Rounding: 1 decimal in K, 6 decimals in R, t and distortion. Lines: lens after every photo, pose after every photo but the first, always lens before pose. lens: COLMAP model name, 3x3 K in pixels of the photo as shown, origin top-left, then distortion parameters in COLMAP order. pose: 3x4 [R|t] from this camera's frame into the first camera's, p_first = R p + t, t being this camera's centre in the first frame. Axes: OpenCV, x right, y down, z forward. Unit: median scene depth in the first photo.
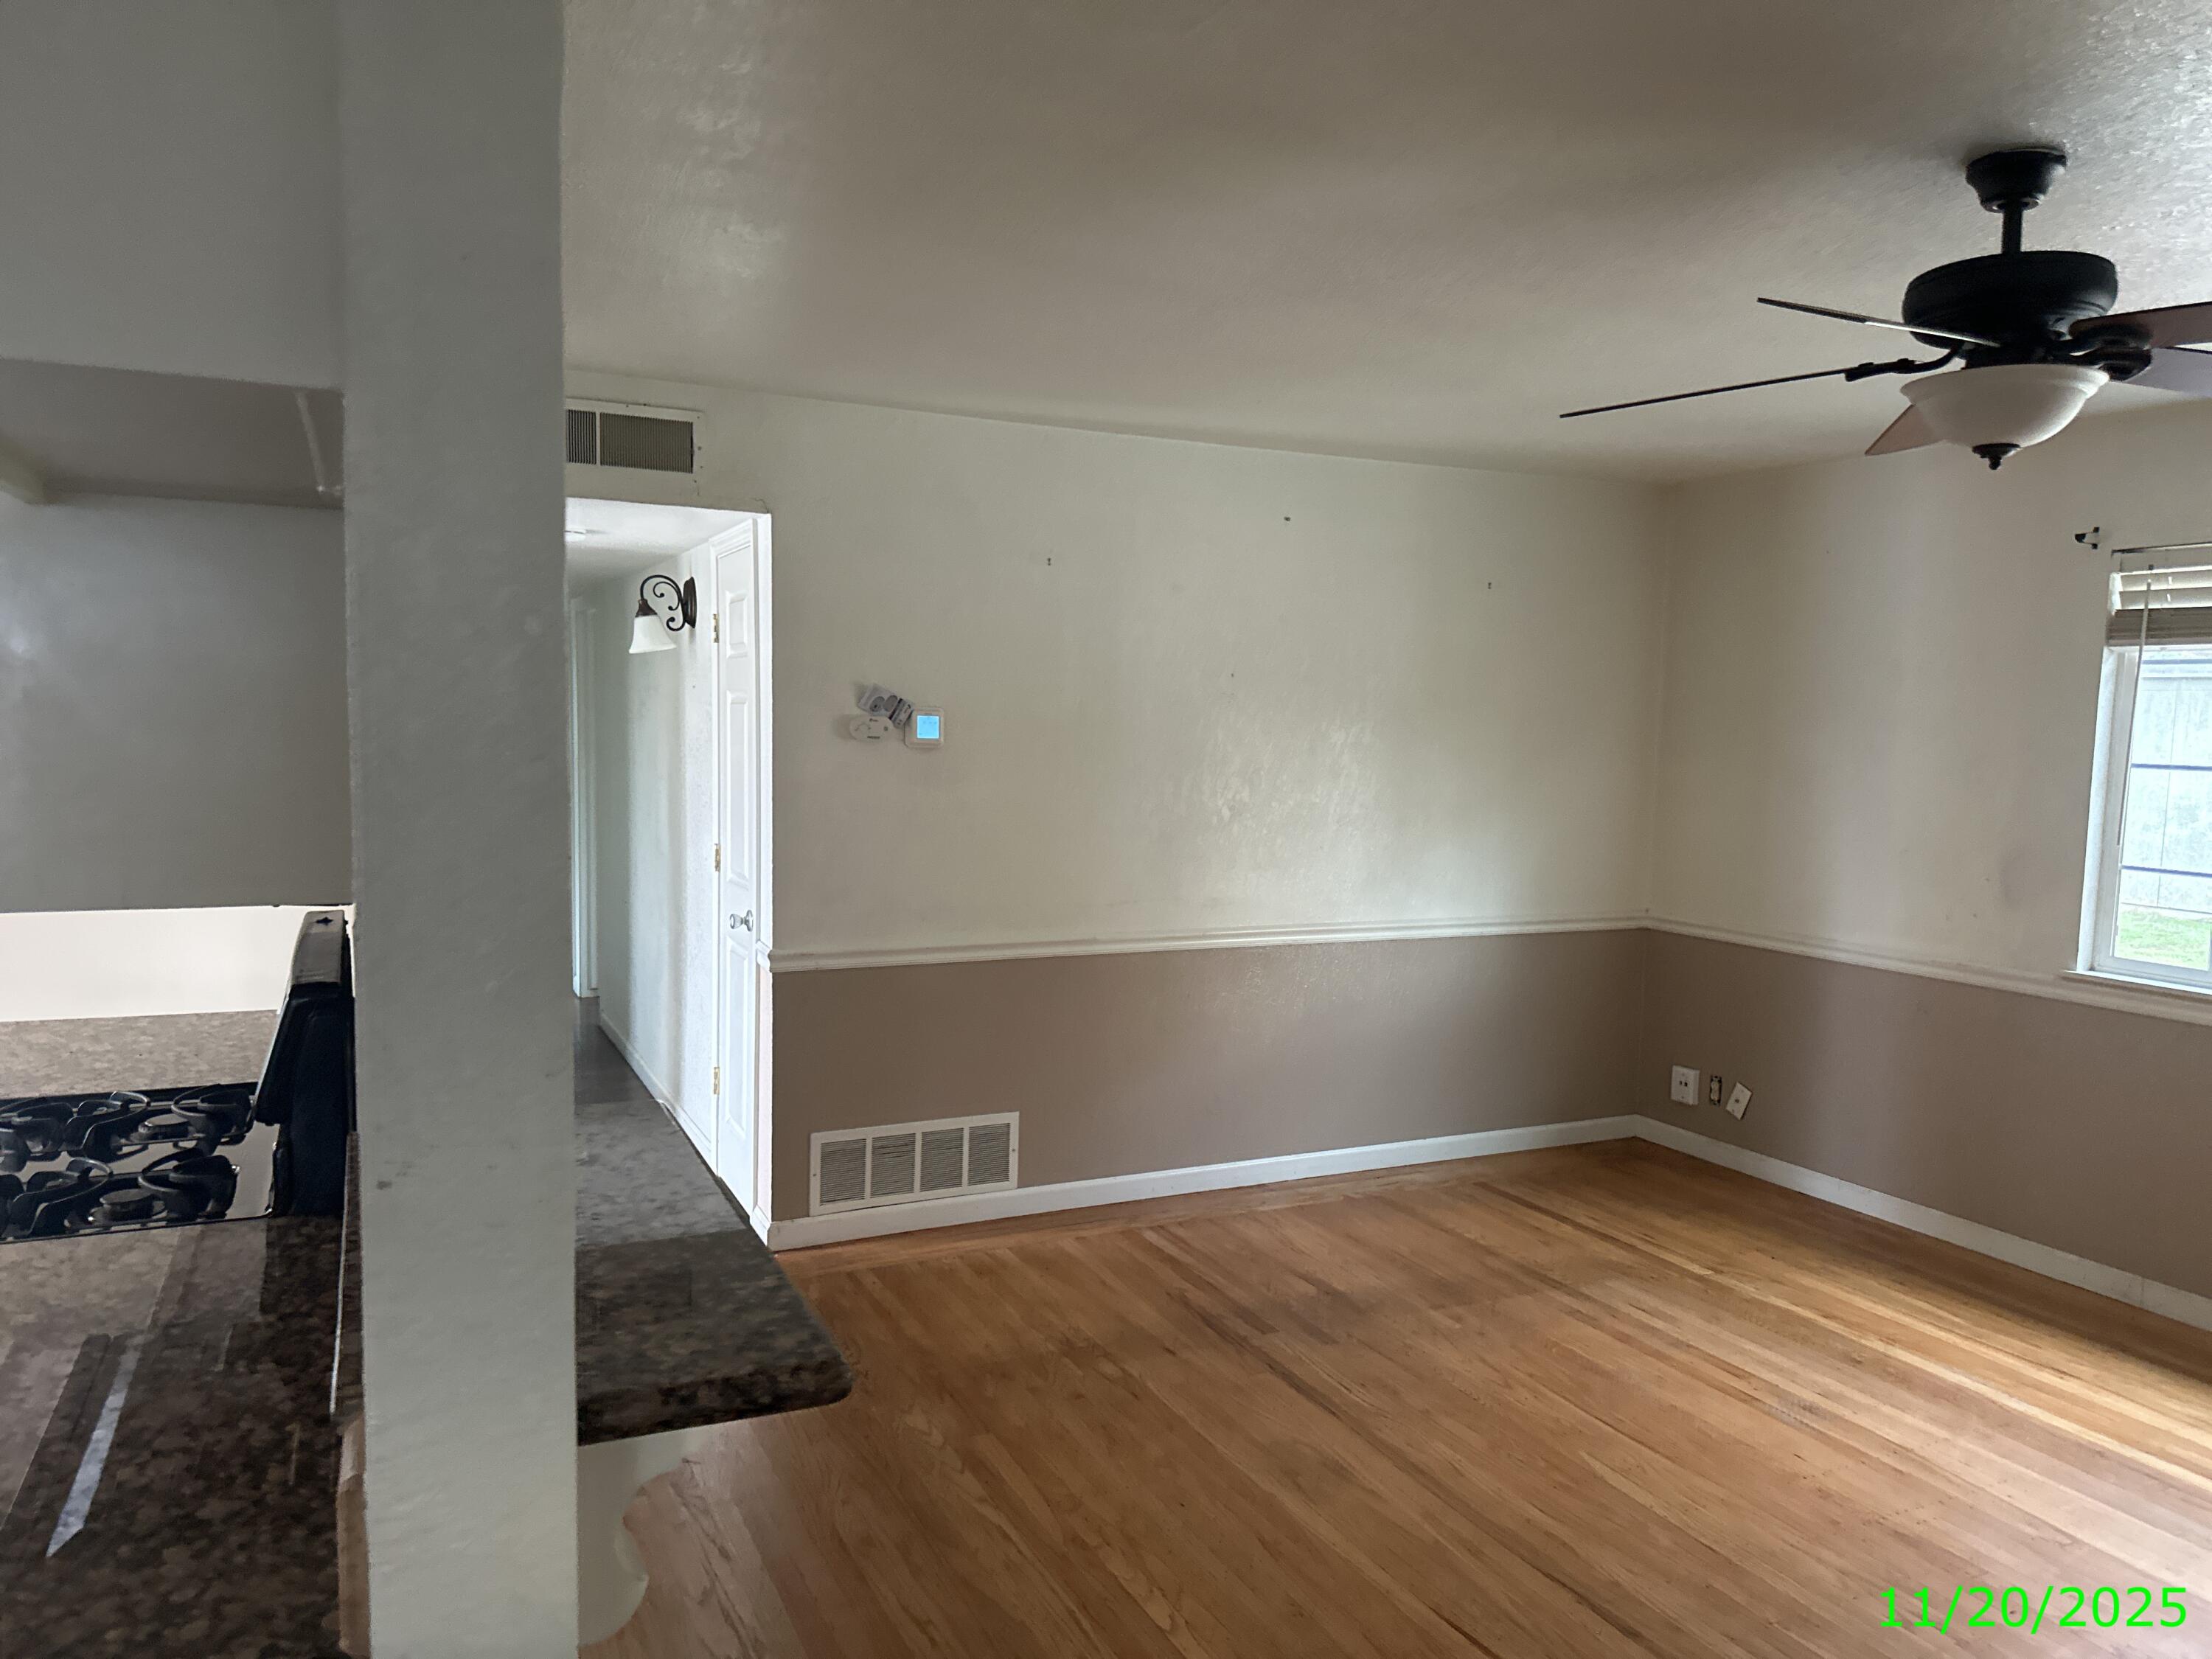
lens RADIAL K [[1567.7, 0, 1139.1], [0, 1567.7, 863.4], [0, 0, 1]] dist [0.039248, -0.043161]
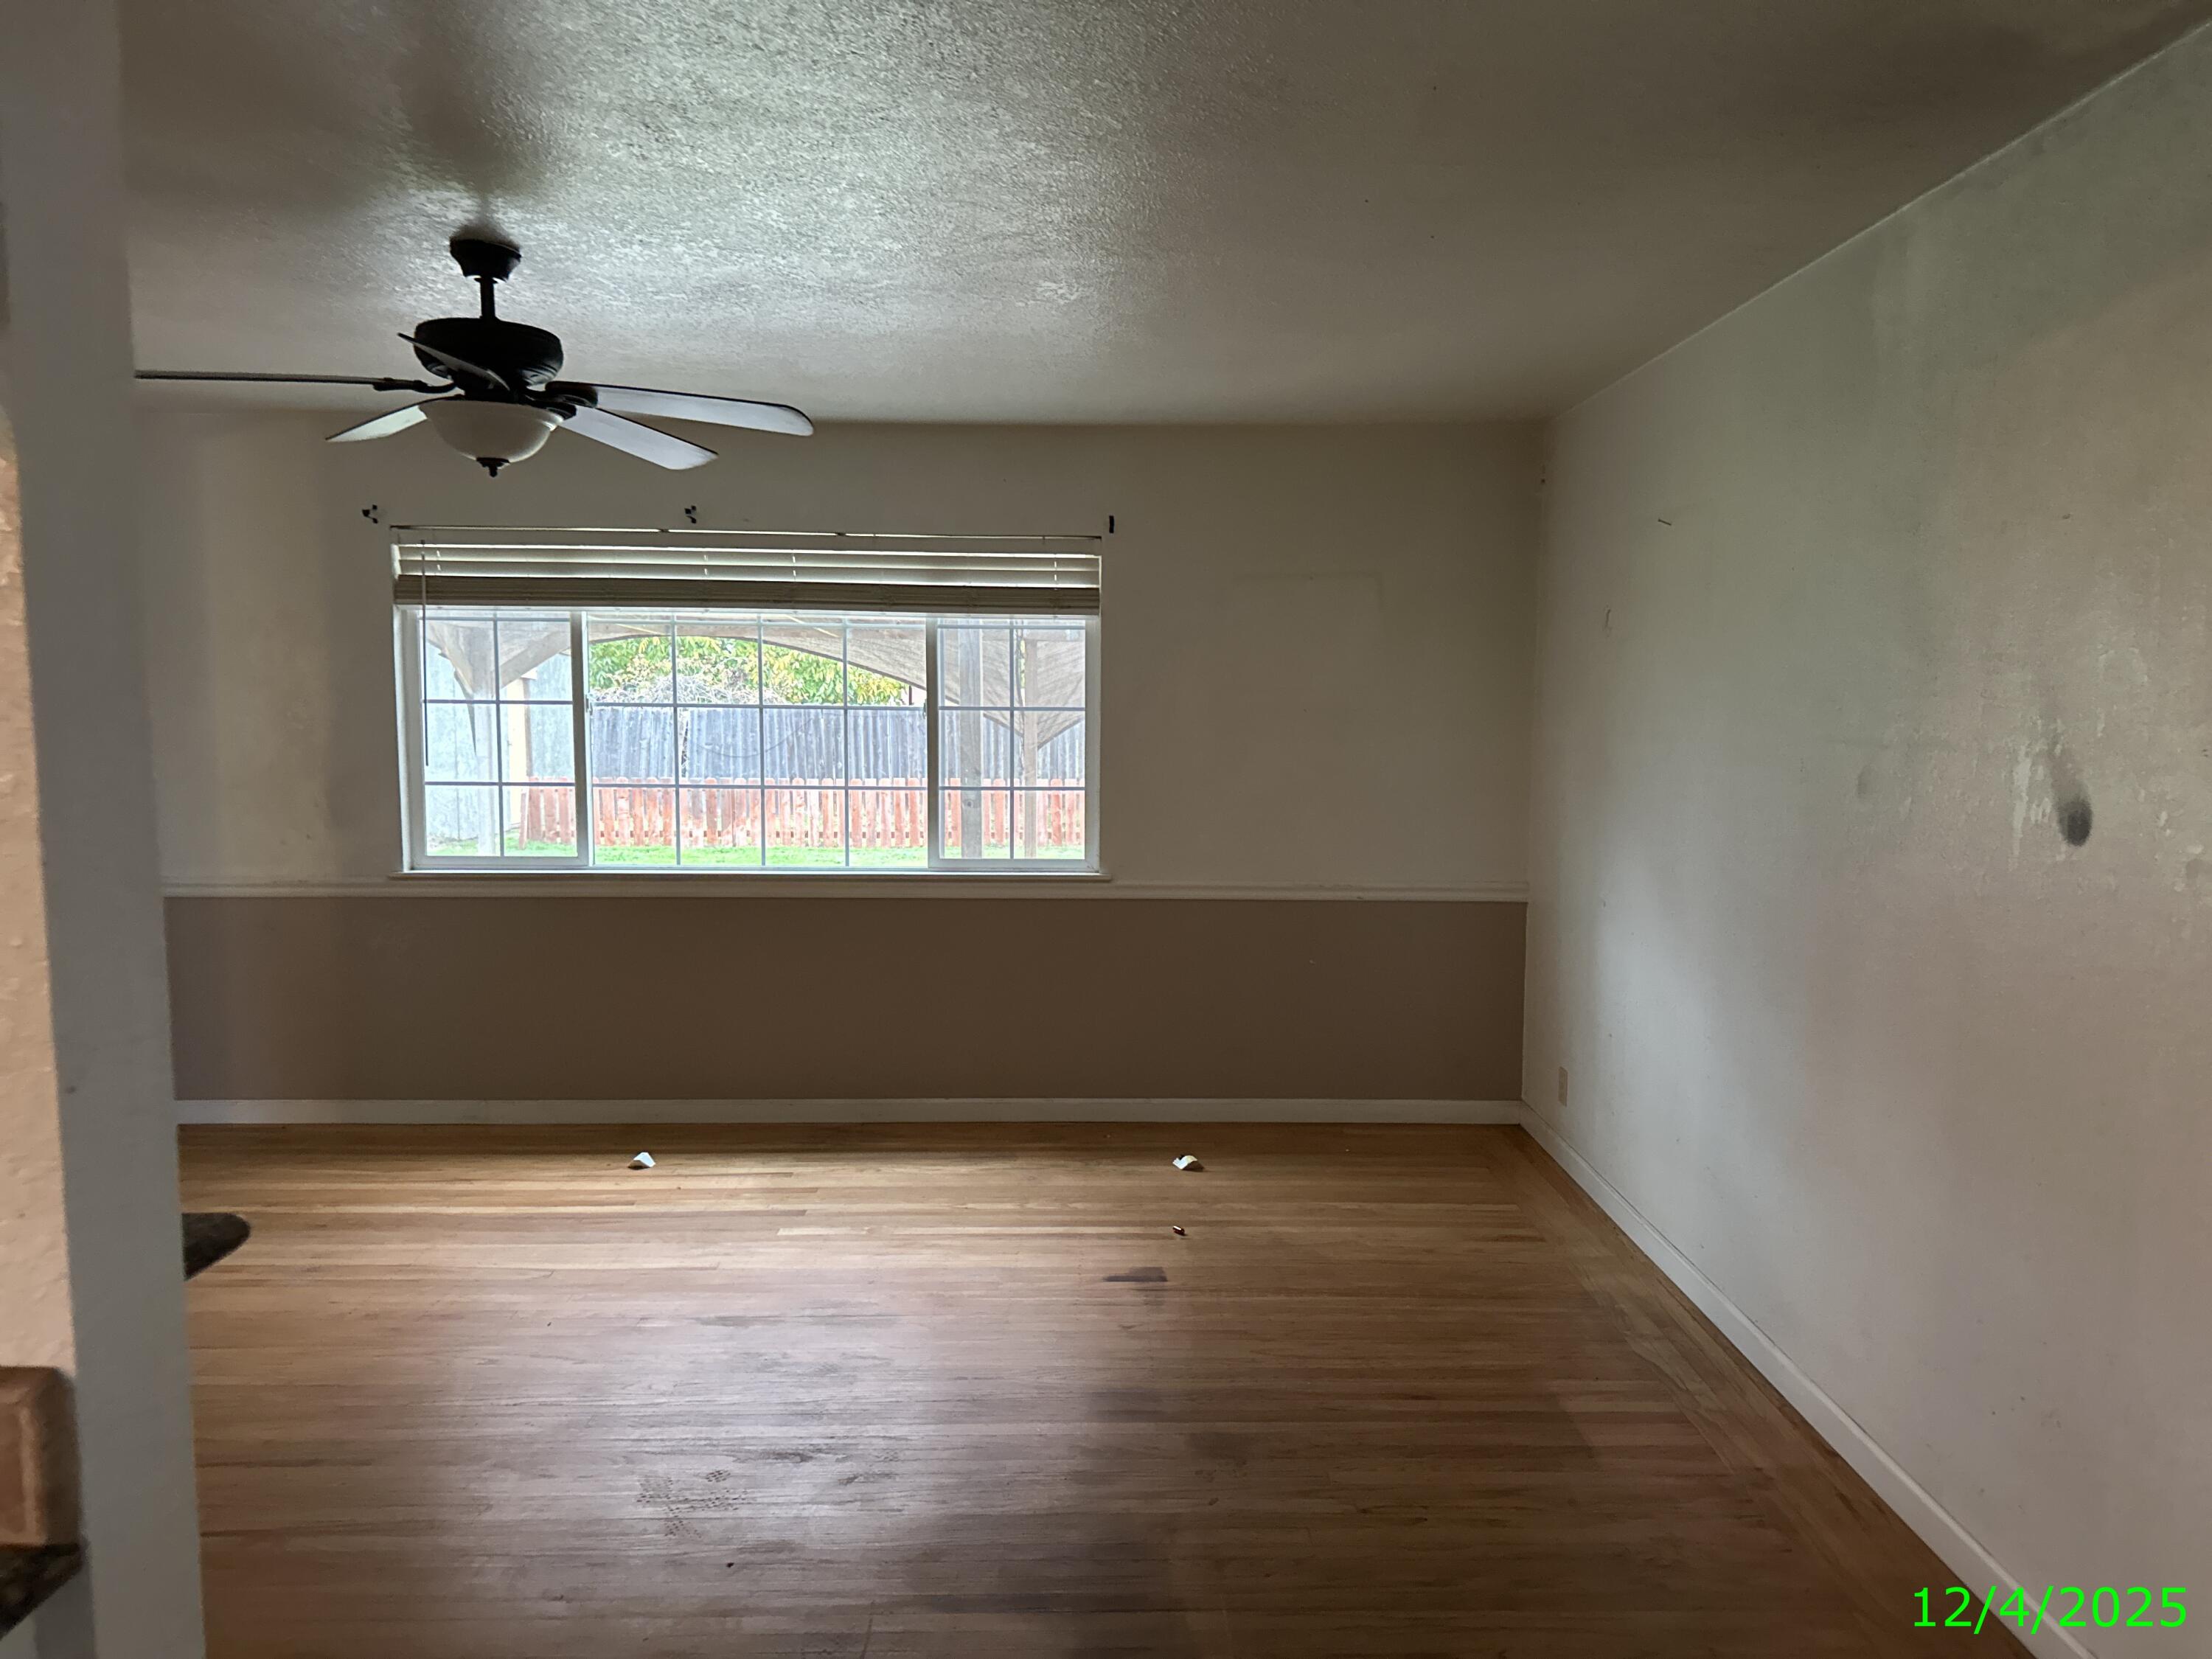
lens RADIAL K [[1532.3, 0, 1111.7], [0, 1532.3, 842.5], [0, 0, 1]] dist [0.145495, -0.225266]
pose [[0.439356, -0.106720, 0.891951, -0.265006], [0.088840, 0.993213, 0.075076, 0.004489], [-0.893909, 0.046256, 0.445855, -0.030947]]
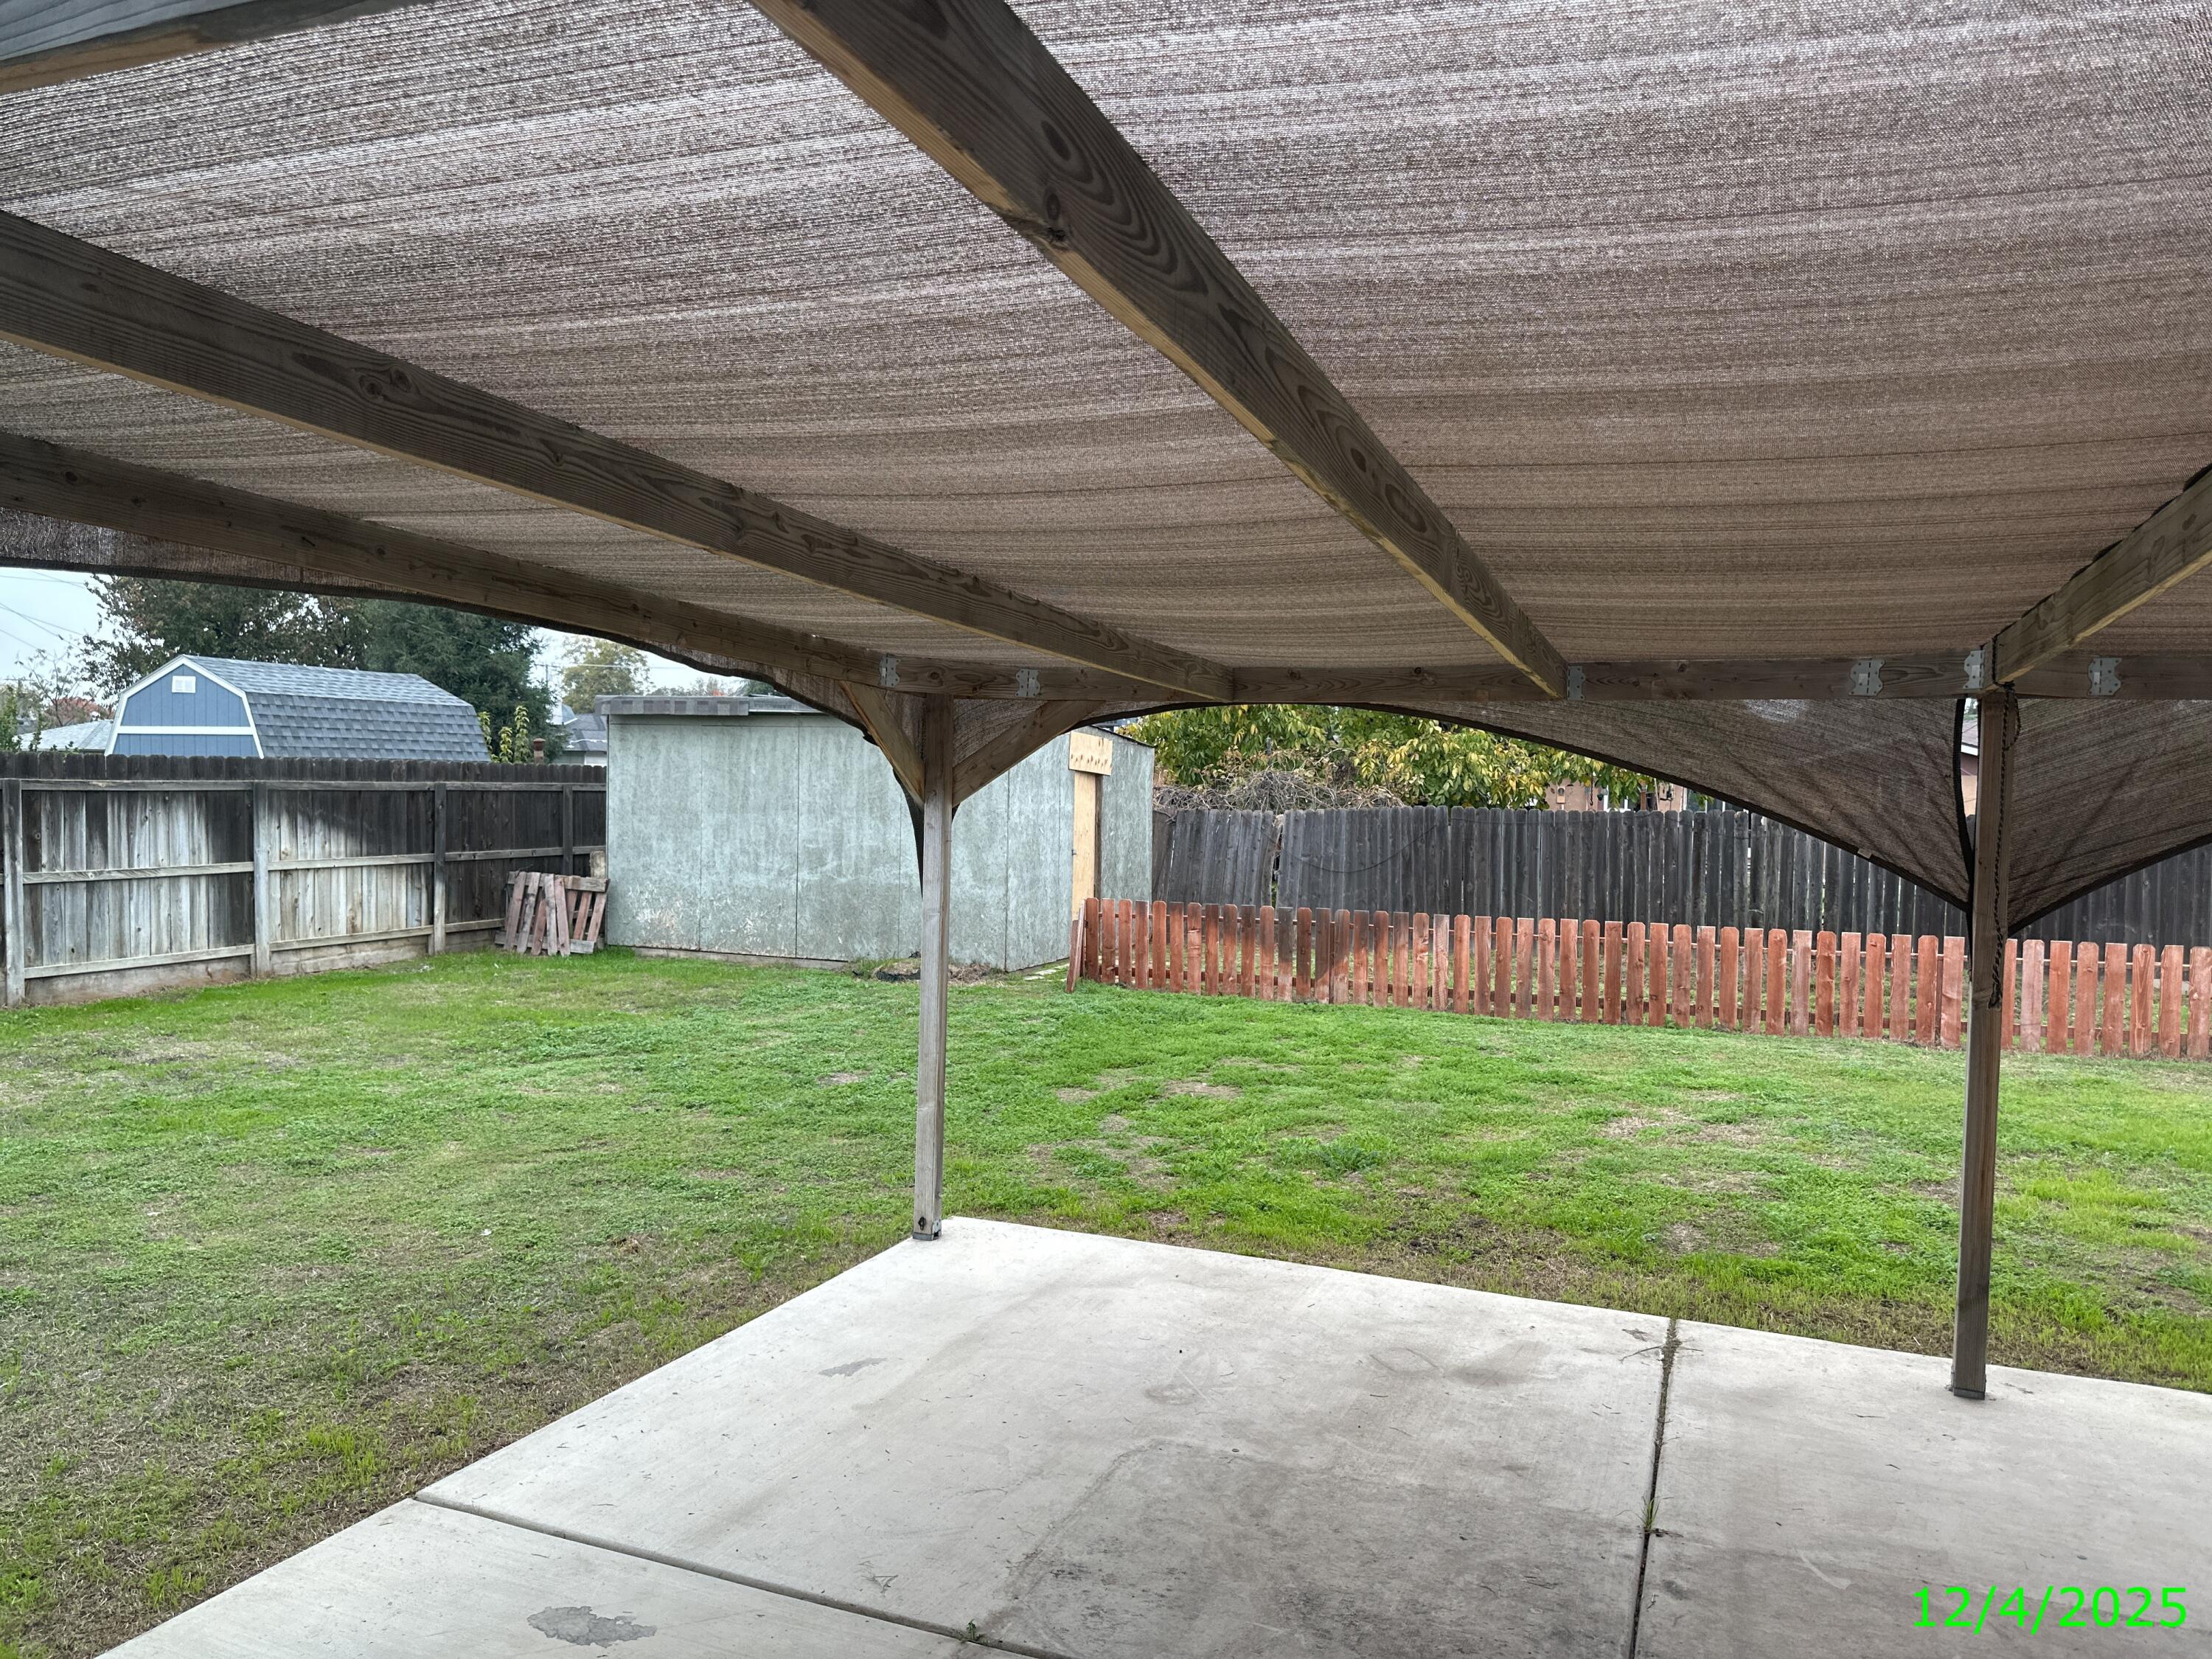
lens RADIAL K [[1532.3, 0, 1111.7], [0, 1532.3, 842.5], [0, 0, 1]] dist [0.145495, -0.225266]
pose [[0.744439, -0.038353, 0.666588, 0.792330], [0.064234, 0.997832, -0.014324, -0.072590], [-0.664593, 0.053481, 0.745289, 0.848658]]
